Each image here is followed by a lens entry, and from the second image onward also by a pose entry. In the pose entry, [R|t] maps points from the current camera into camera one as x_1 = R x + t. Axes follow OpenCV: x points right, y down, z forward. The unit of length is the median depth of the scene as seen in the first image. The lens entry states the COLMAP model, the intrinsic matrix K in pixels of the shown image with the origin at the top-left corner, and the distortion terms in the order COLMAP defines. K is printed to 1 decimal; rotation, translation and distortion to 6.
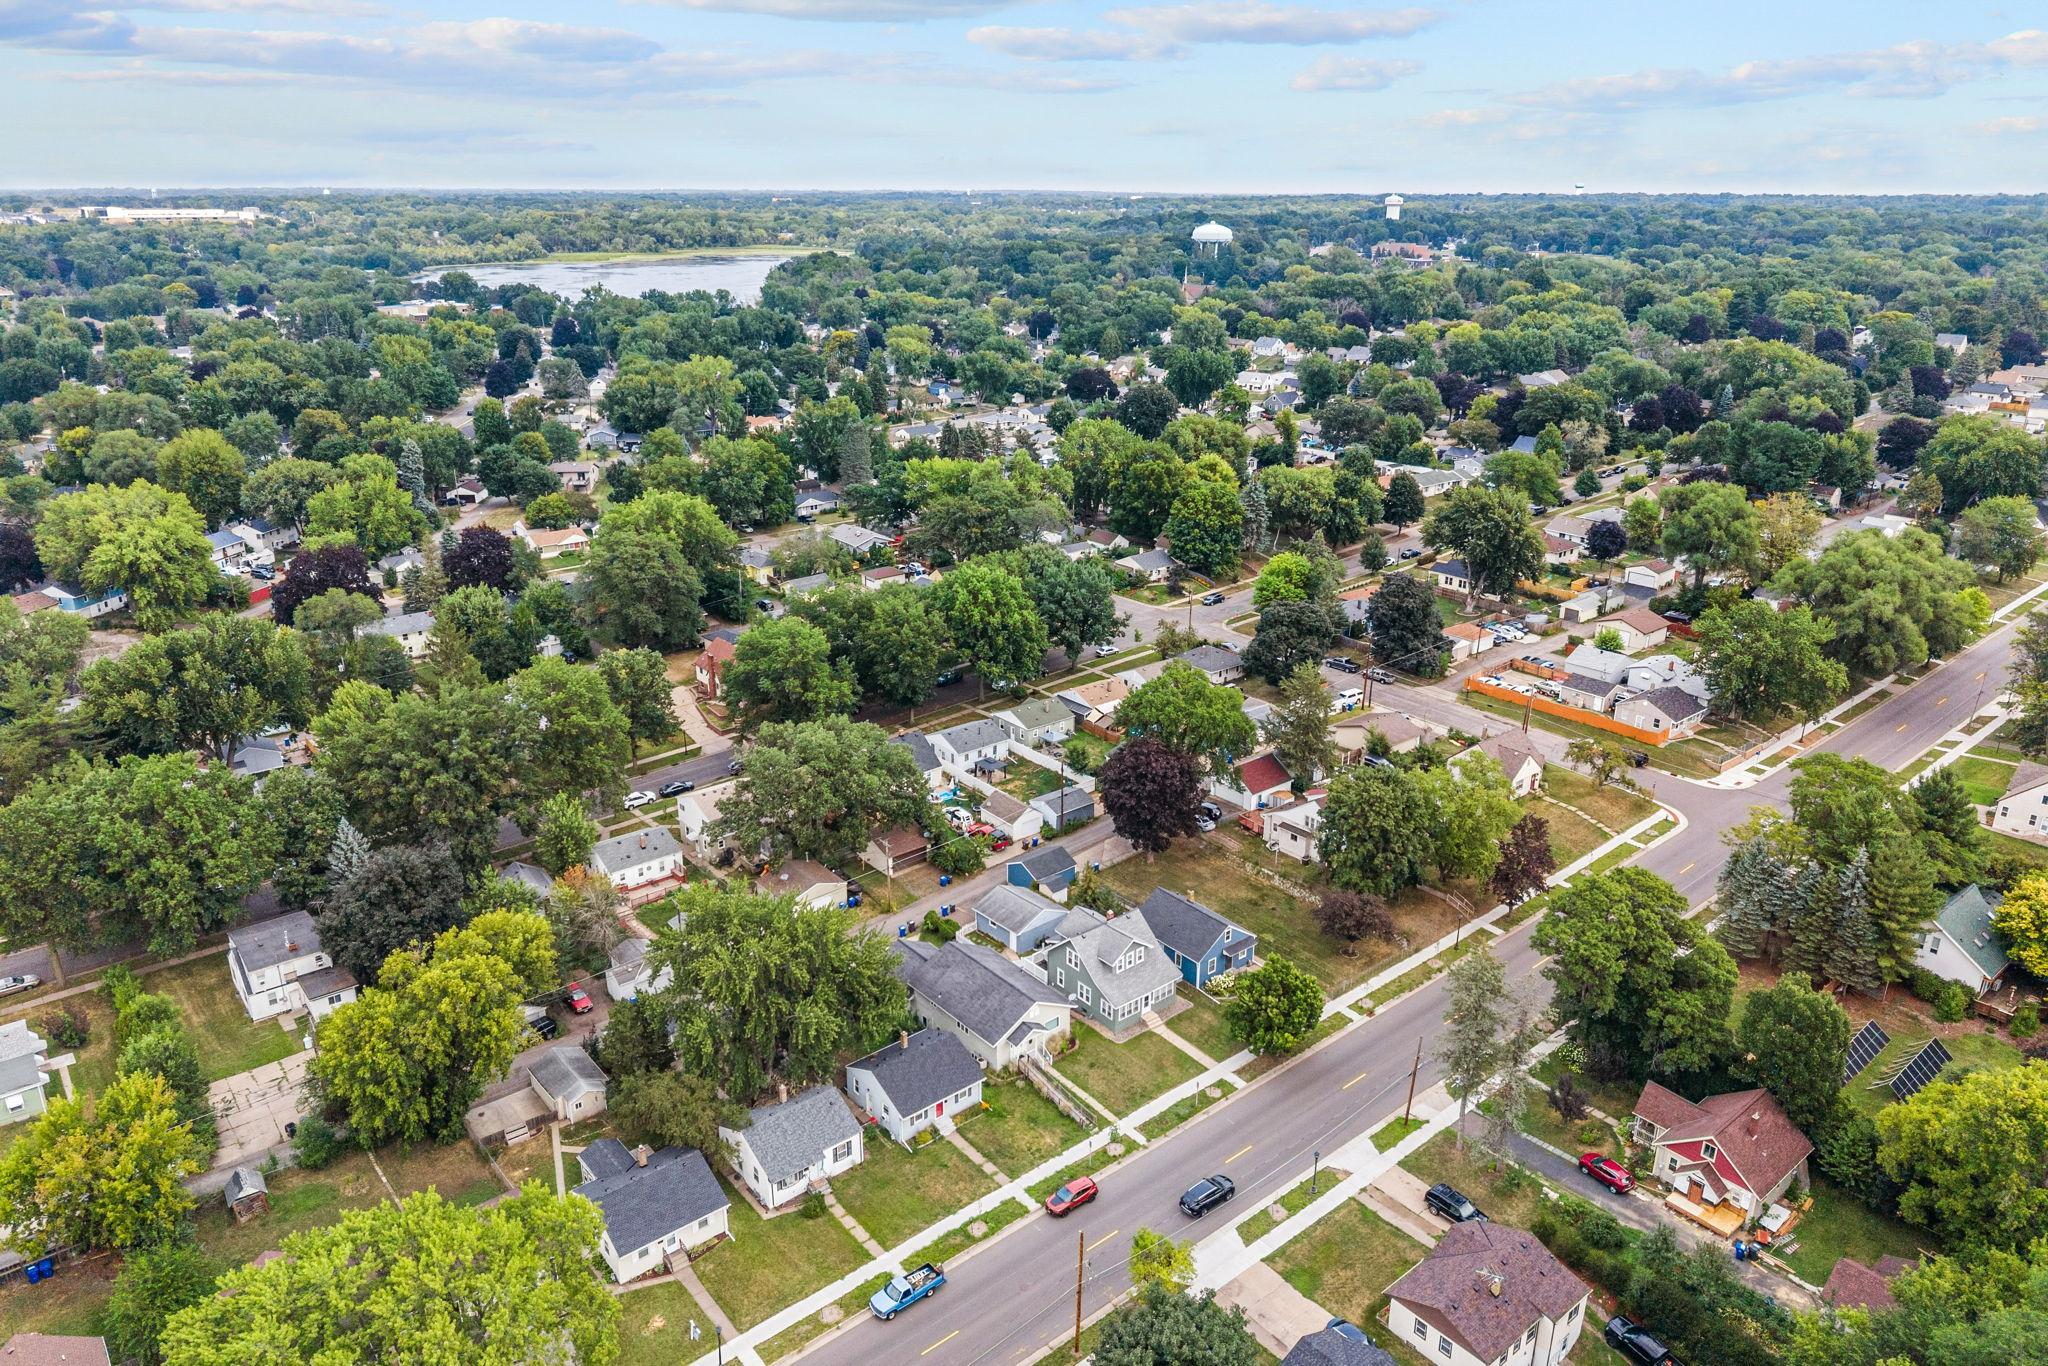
lens RADIAL K [[1363.3, 0, 1010.0], [0, 1363.3, 677.8], [0, 0, 1]] dist [0.105730, -0.234720]
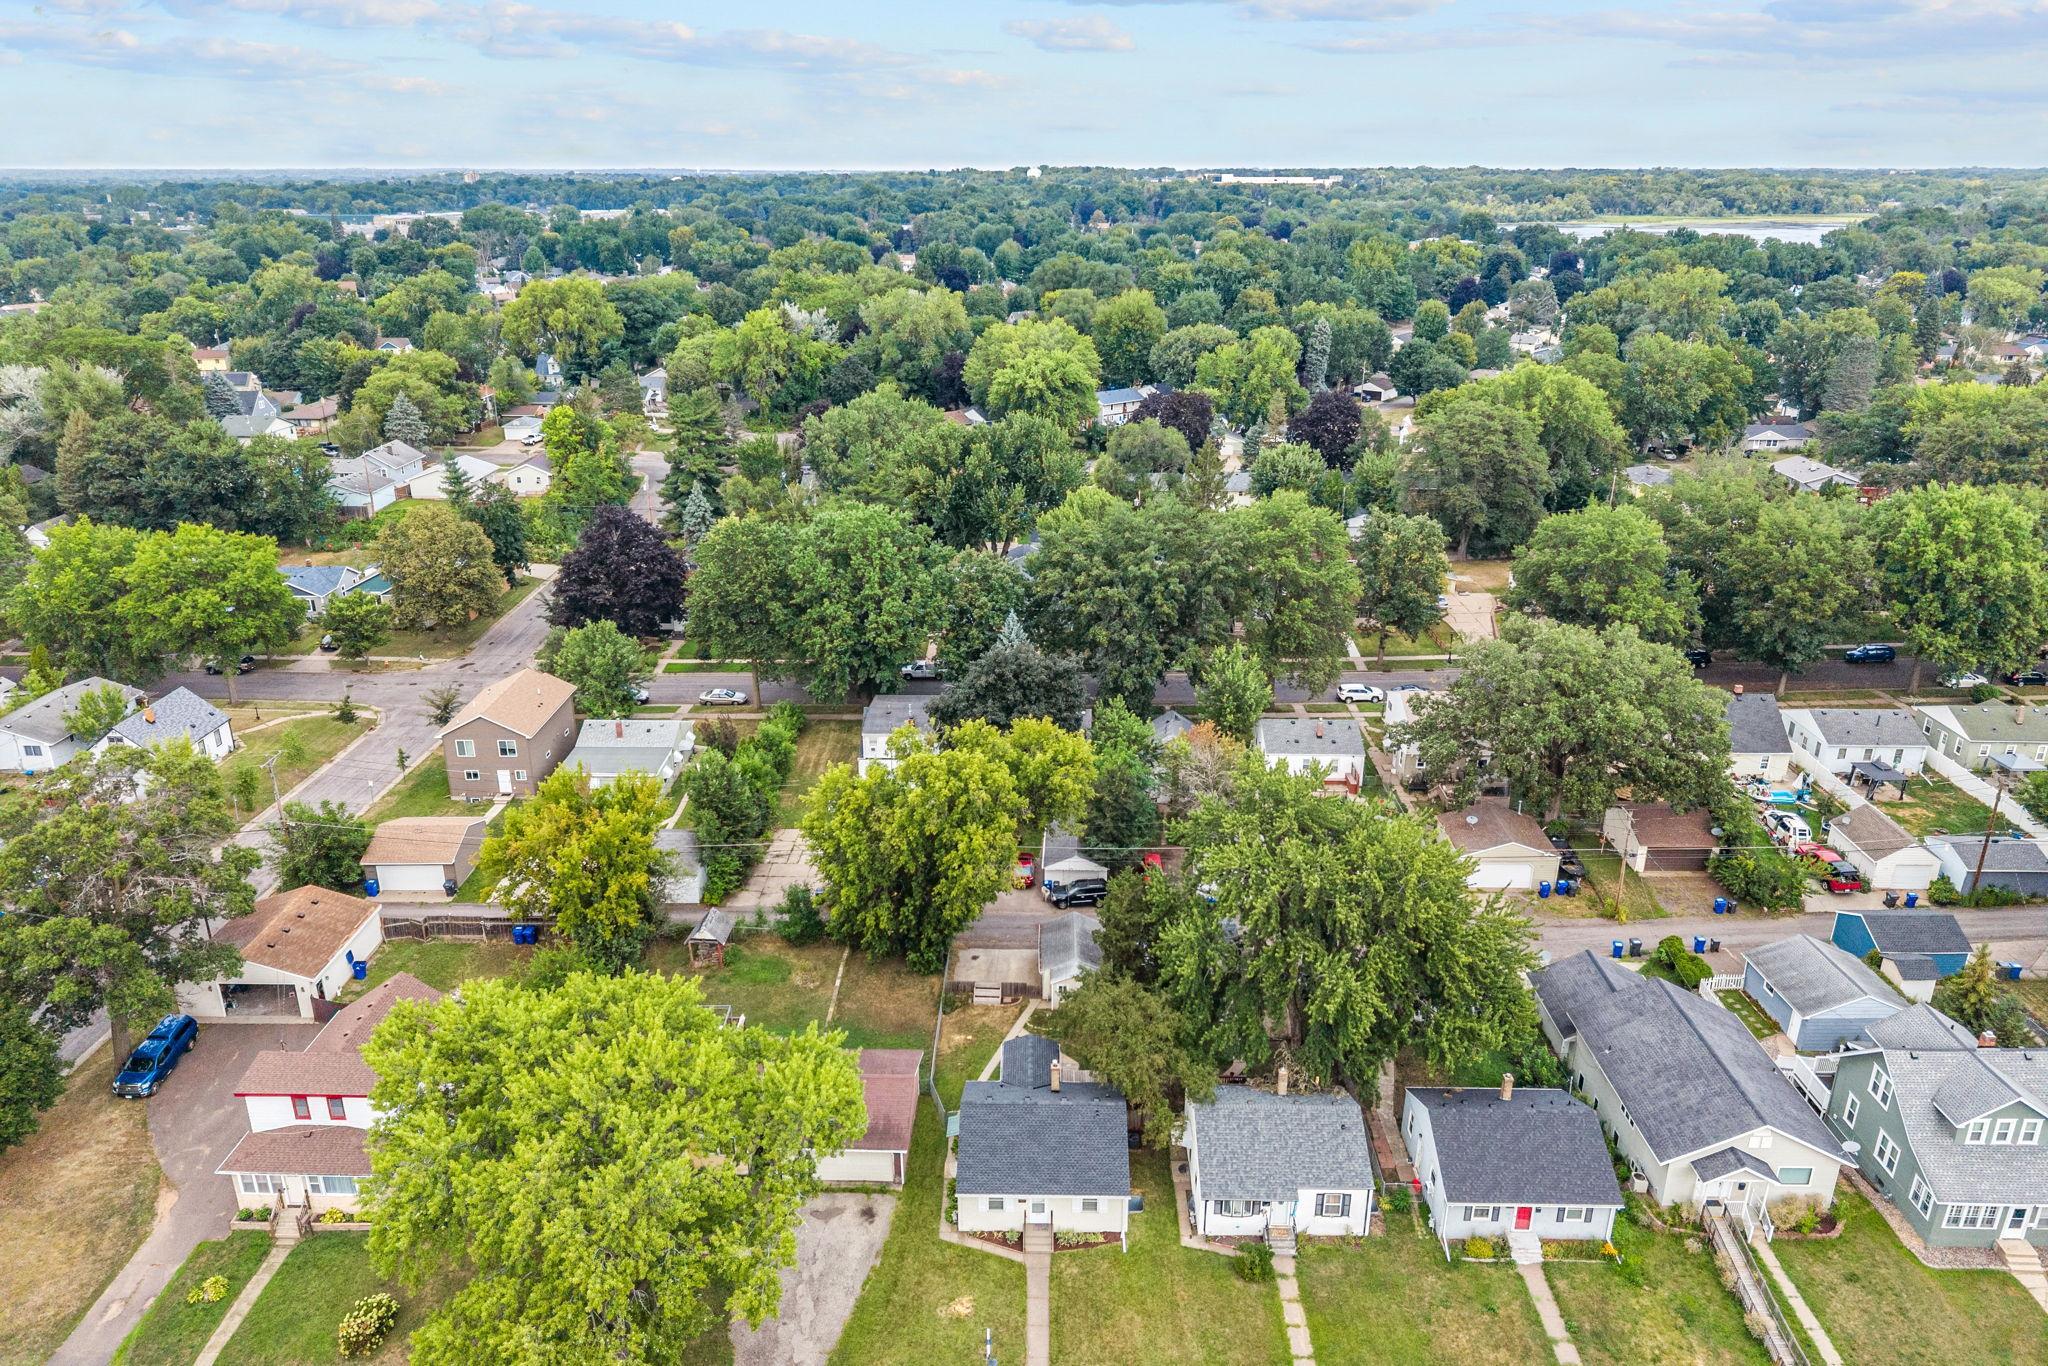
lens RADIAL K [[1369.4, 0, 1024.0], [0, 1369.4, 683.0], [0, 0, 1]] dist [0.034251, -0.032580]
pose [[0.766458, 0.231941, -0.598954, 0.063340], [-0.222633, 0.970648, 0.090981, 0.060522], [0.602475, 0.063613, 0.795598, 0.277736]]
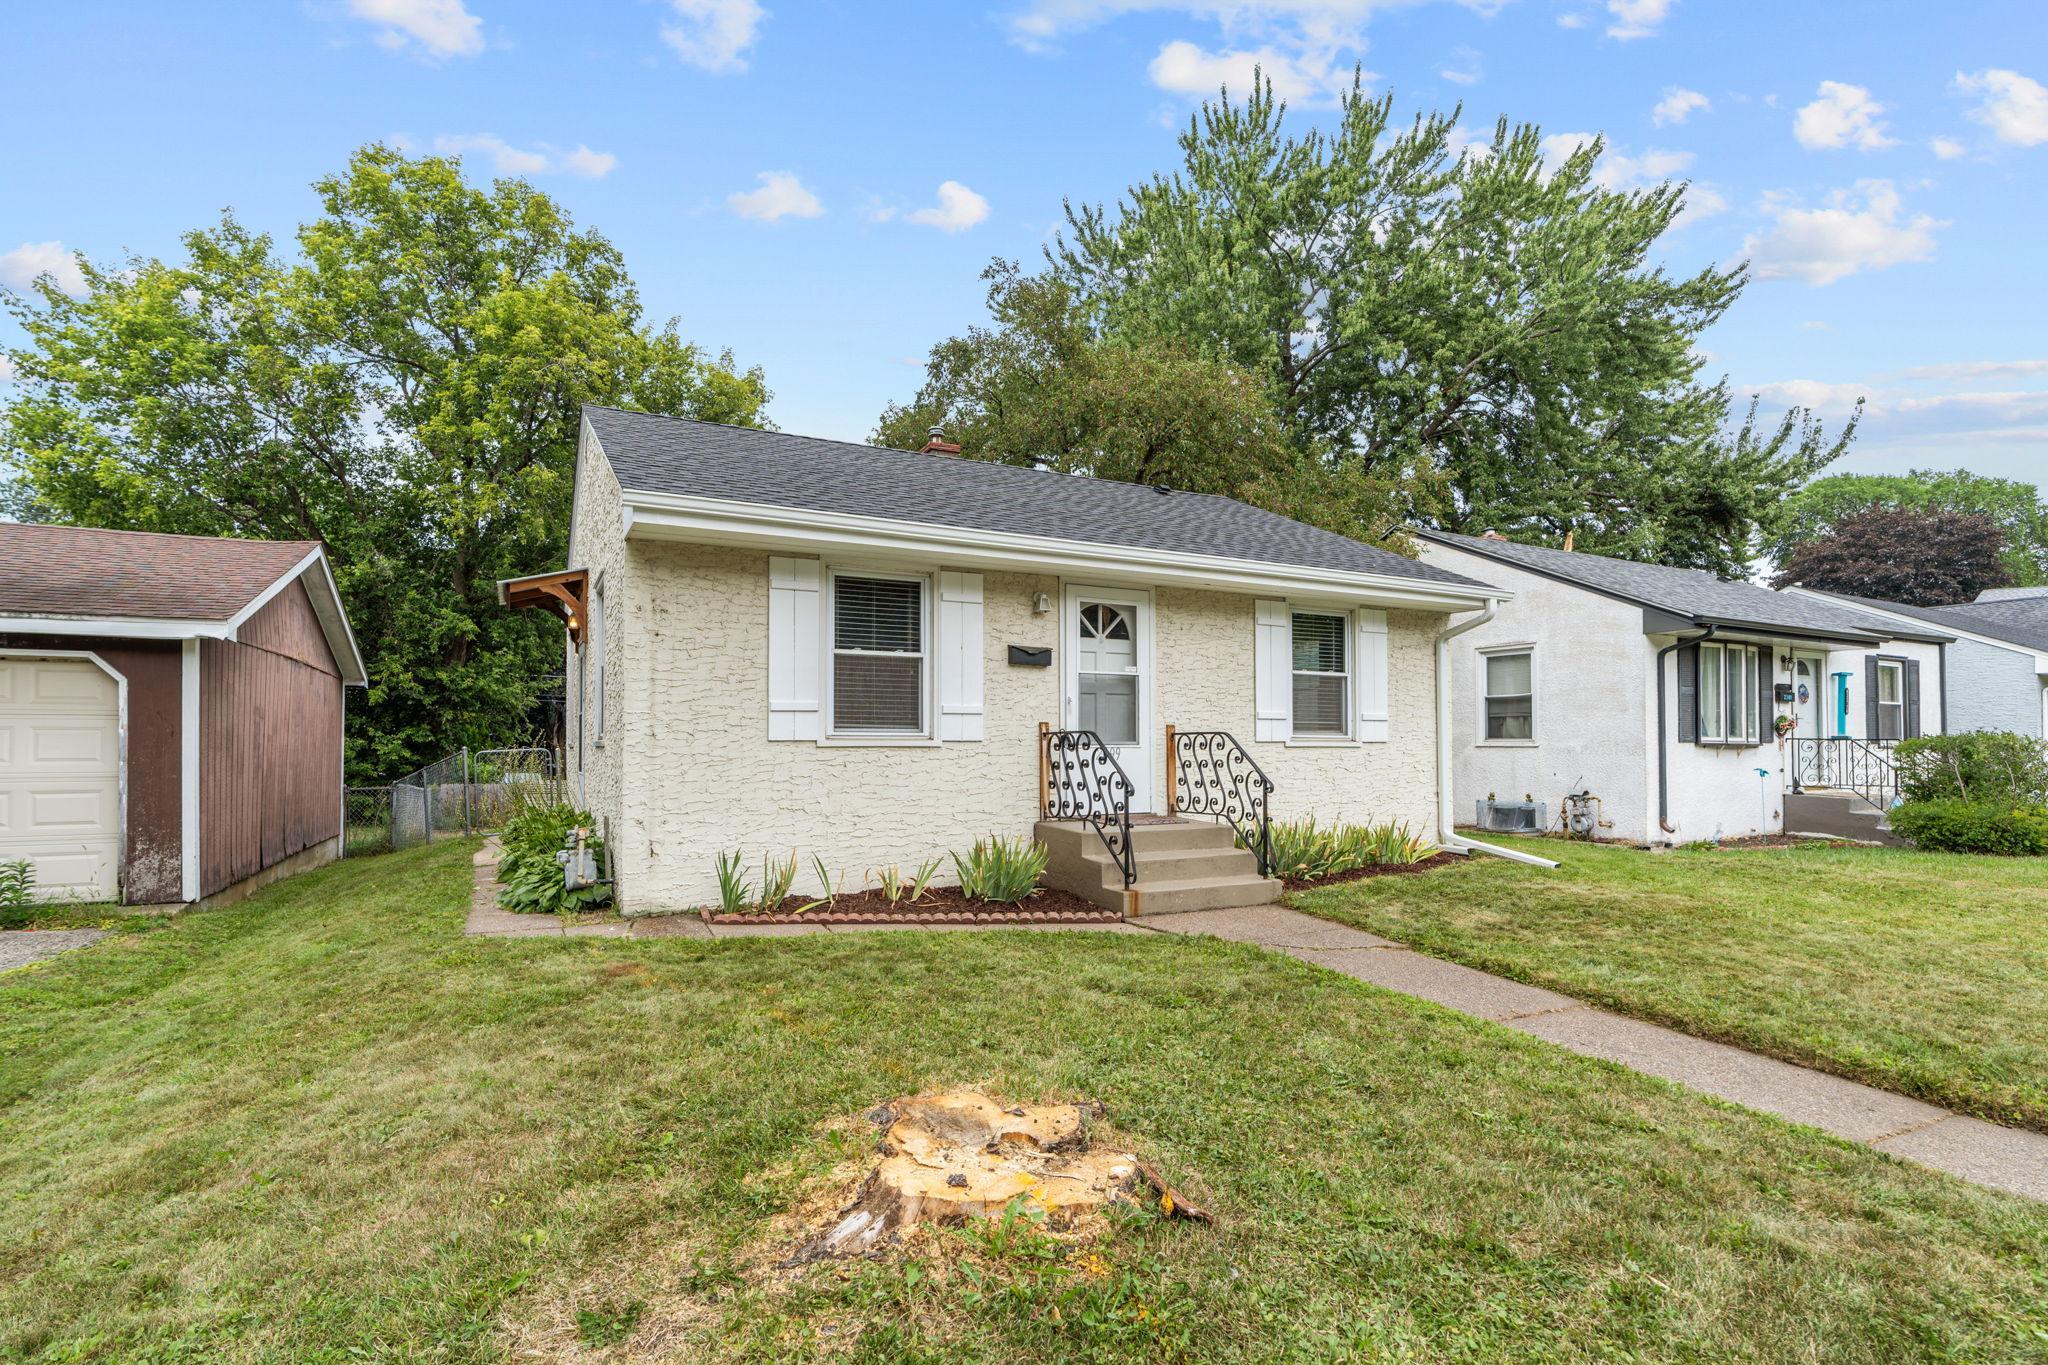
lens RADIAL K [[992.3, 0, 1025.3], [0, 992.3, 735.5], [0, 0, 1]] dist [-0.005320, -0.000573]
pose [[0.980370, 0.008221, -0.196995, -0.150471], [-0.076538, 0.936647, -0.341810, 0.282605], [0.181705, 0.350178, 0.918890, 0.587897]]
